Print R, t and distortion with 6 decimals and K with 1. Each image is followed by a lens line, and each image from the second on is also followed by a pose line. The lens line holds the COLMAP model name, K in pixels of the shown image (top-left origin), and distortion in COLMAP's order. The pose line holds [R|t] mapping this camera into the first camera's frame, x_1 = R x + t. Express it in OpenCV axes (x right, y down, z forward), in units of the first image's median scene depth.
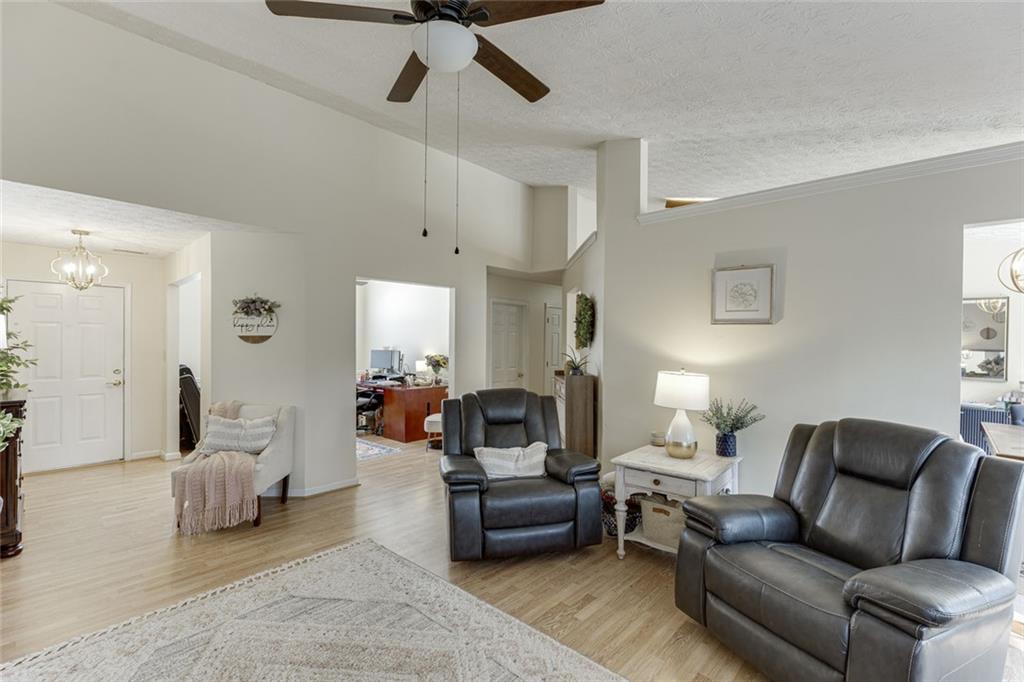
lens RADIAL K [[461.1, 0, 529.3], [0, 461.1, 342.3], [0, 0, 1]] dist [0.001106, 0.000221]
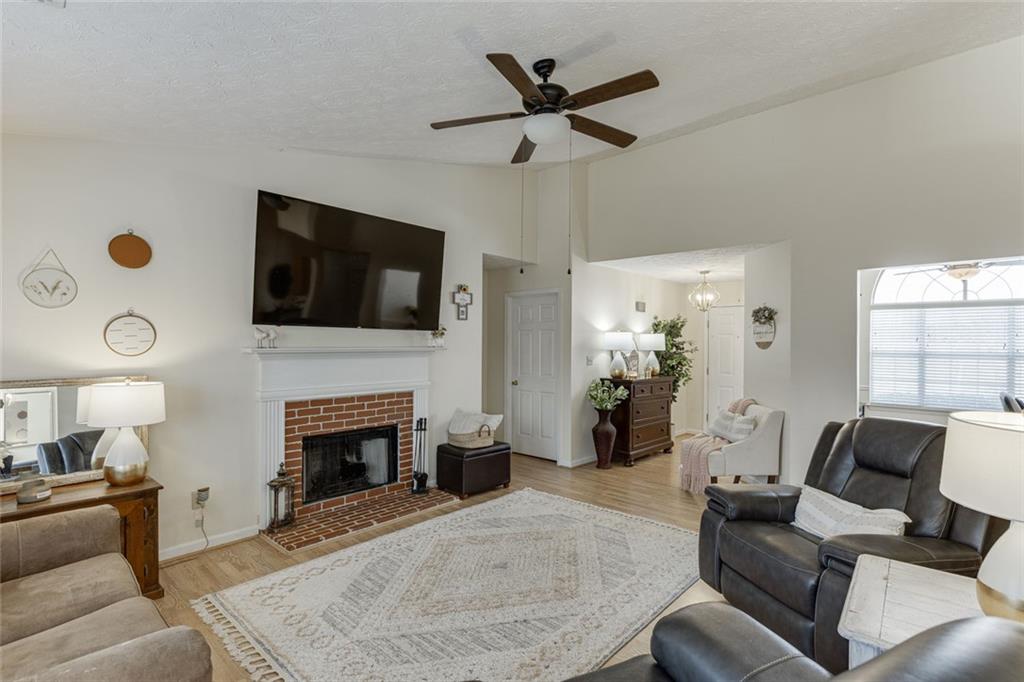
lens RADIAL K [[492.5, 0, 512.0], [0, 492.5, 341.0], [0, 0, 1]] dist [-0.001620, -0.000241]
pose [[-0.015957, -0.015662, -0.999750, 0.580054], [-0.006767, 0.999856, -0.015556, 0.005940], [0.999850, 0.006517, -0.016061, 0.422925]]
